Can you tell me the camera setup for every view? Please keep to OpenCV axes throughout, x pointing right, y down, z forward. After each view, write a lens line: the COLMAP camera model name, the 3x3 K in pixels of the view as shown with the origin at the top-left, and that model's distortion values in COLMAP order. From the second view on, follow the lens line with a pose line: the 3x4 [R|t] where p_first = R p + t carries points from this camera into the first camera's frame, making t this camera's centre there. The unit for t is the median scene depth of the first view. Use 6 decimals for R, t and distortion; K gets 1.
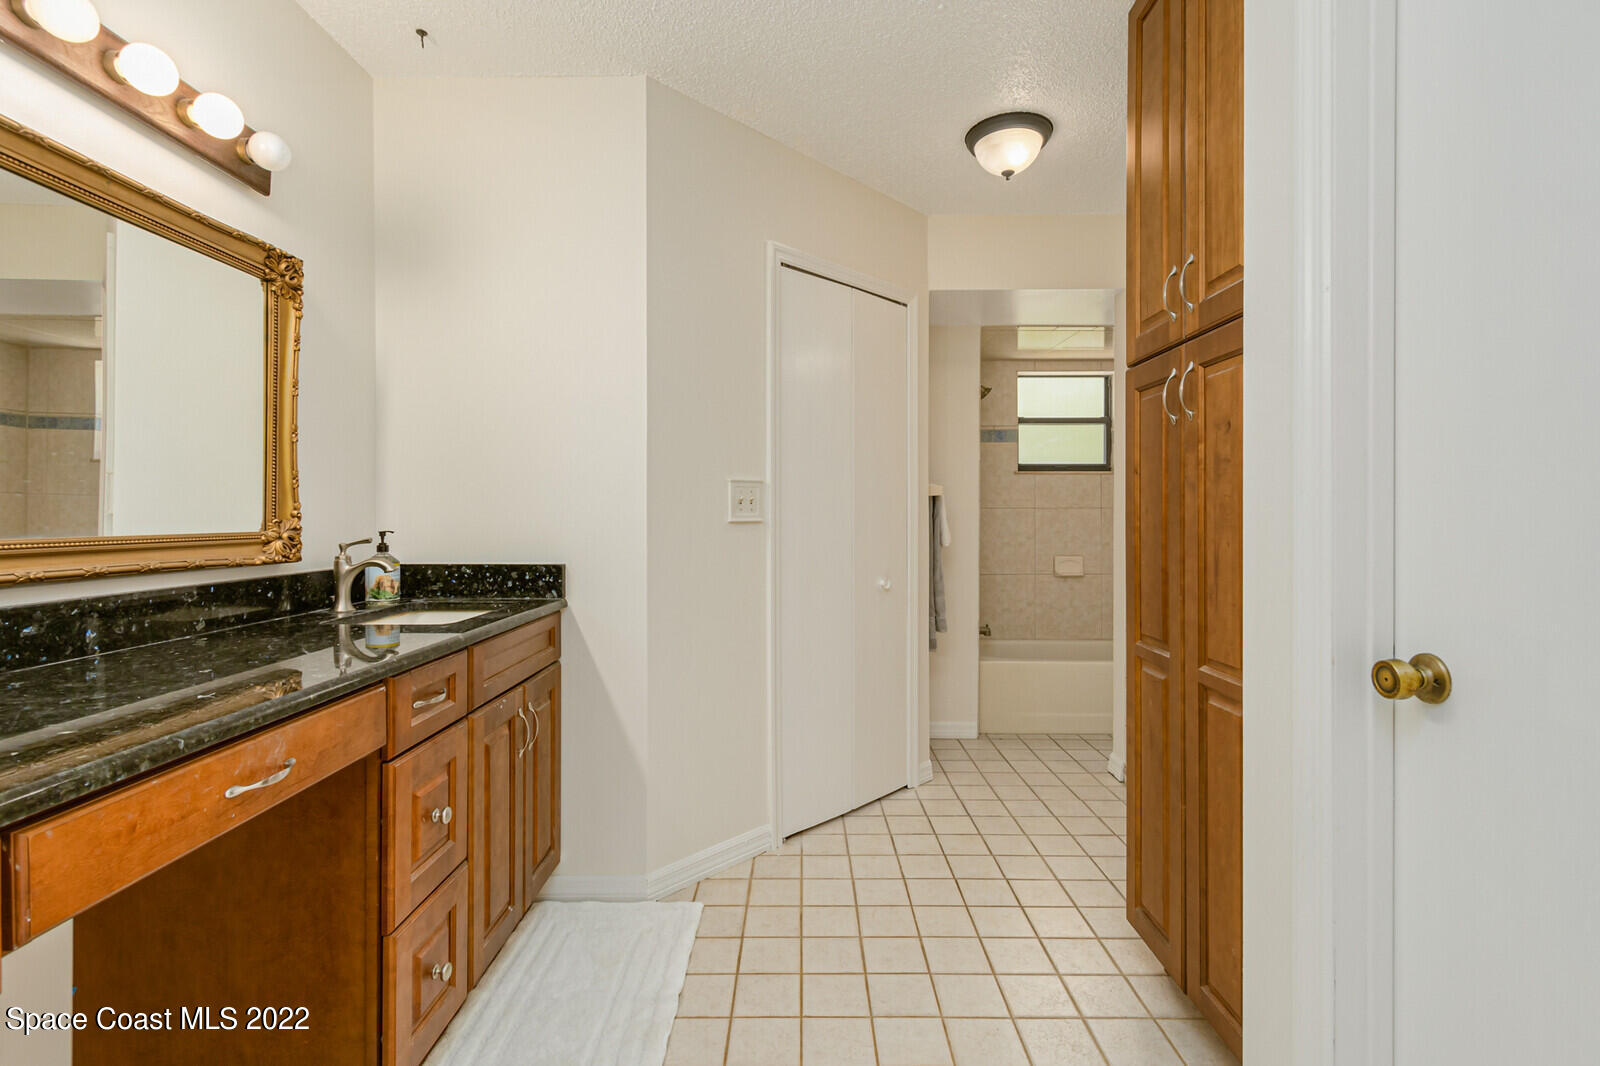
lens RADIAL K [[749.6, 0, 807.4], [0, 749.6, 516.9], [0, 0, 1]] dist [0.006149, -0.001692]
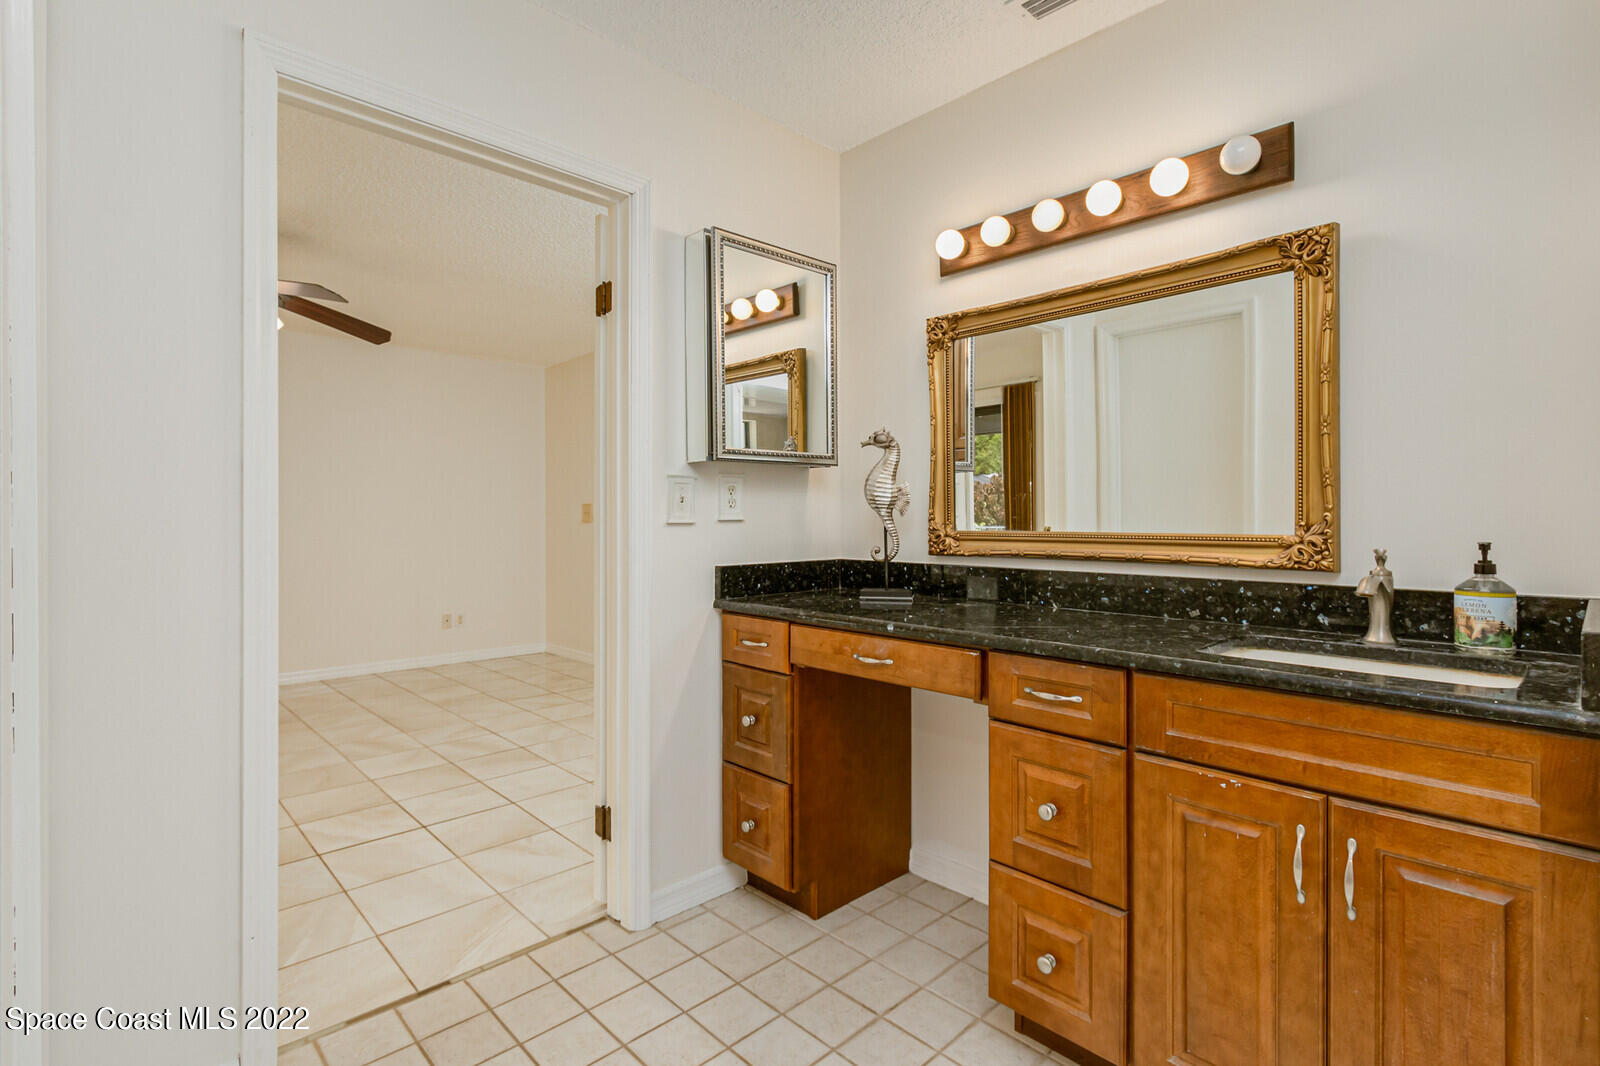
lens RADIAL K [[749.6, 0, 796.4], [0, 749.6, 526.9], [0, 0, 1]] dist [0.006149, -0.001692]
pose [[-0.734365, 0.006626, -0.678723, 0.377884], [-0.001836, 0.999929, 0.011749, -0.001155], [0.678753, 0.009874, -0.734300, 1.257713]]
